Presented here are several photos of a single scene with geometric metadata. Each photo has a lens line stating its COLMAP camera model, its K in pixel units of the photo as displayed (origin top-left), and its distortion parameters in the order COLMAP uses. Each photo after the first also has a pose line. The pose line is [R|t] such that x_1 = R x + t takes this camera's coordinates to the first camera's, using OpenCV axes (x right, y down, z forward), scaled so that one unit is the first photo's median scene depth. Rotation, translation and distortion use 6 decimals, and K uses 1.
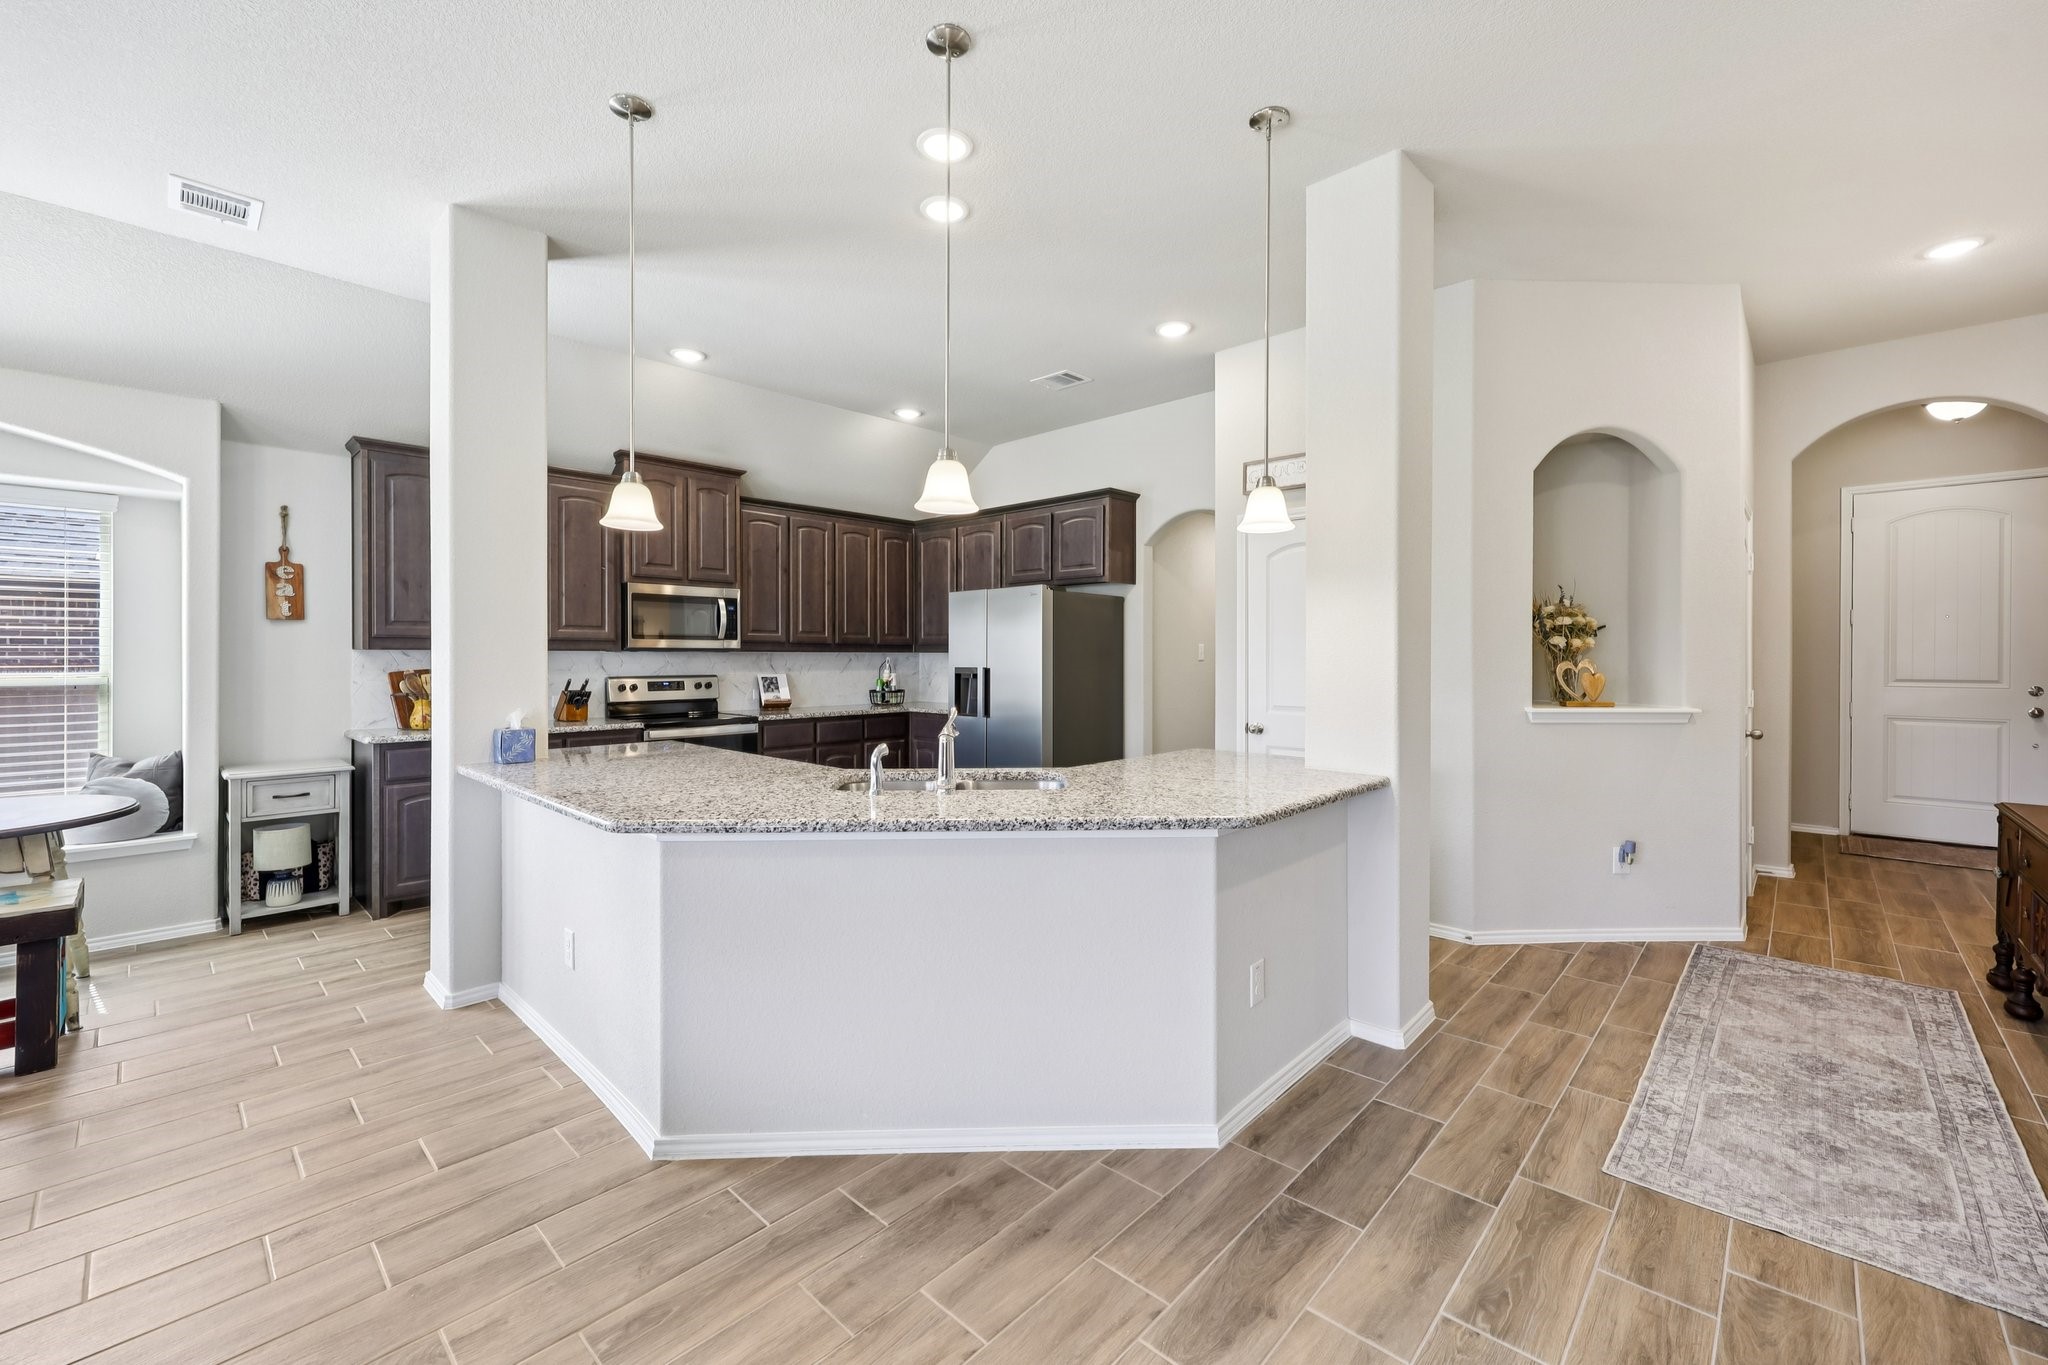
lens RADIAL K [[821.6, 0, 1025.9], [0, 821.6, 668.3], [0, 0, 1]] dist [0.003122, 0.000241]
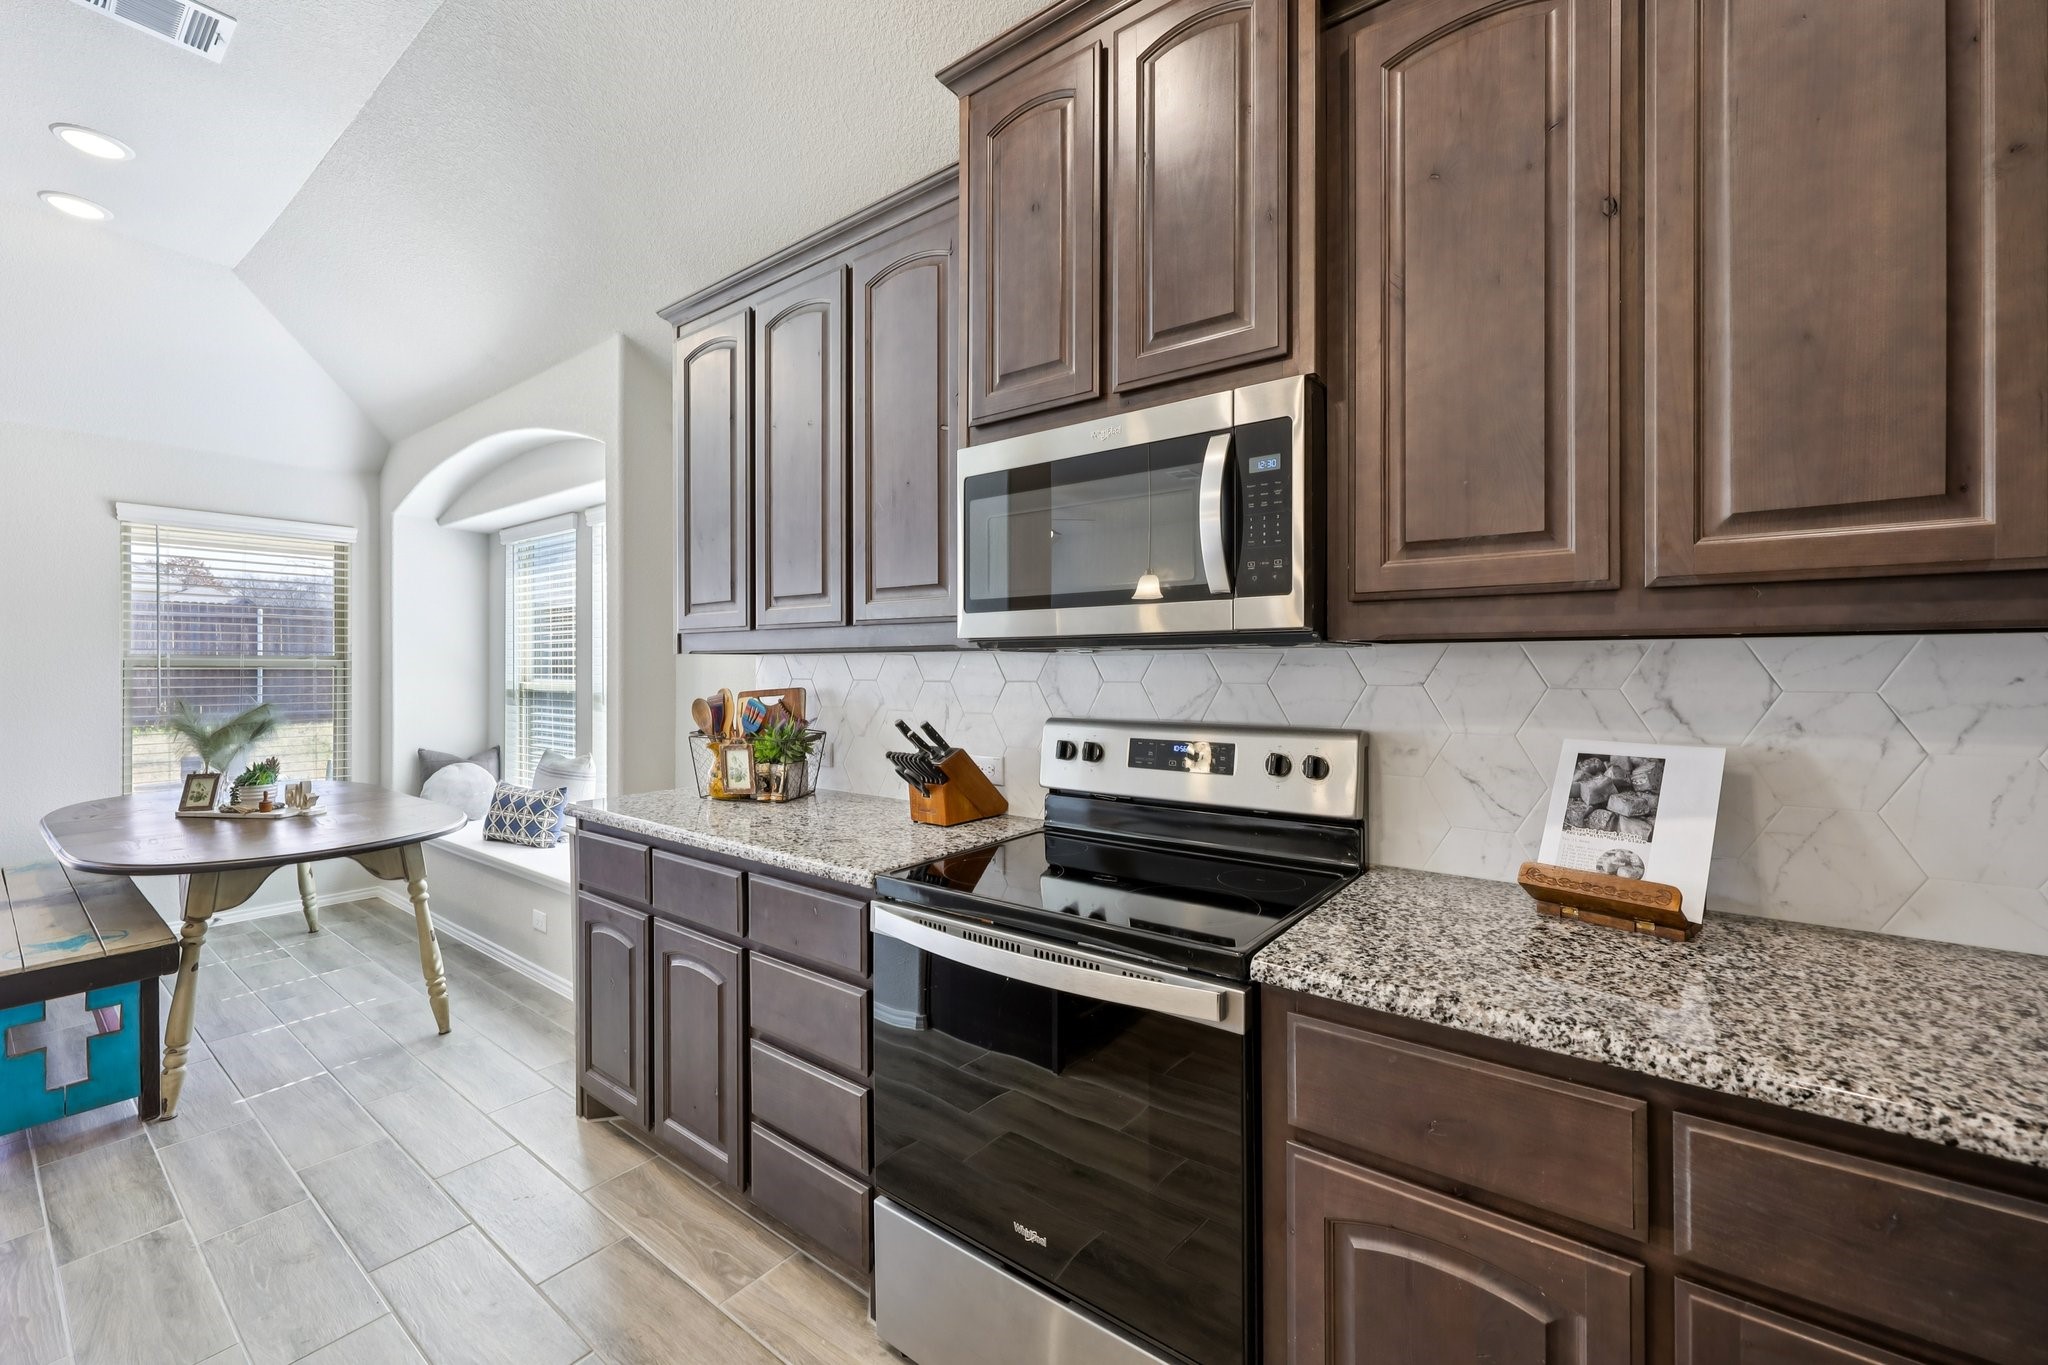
lens RADIAL K [[827.4, 0, 1016.0], [0, 827.4, 662.8], [0, 0, 1]] dist [-0.001513, -0.000005]
pose [[0.101048, 0.000056, -0.994882, -0.122352], [-0.010812, 0.999941, -0.001042, -0.013158], [0.994823, 0.010862, 0.101043, 0.885602]]
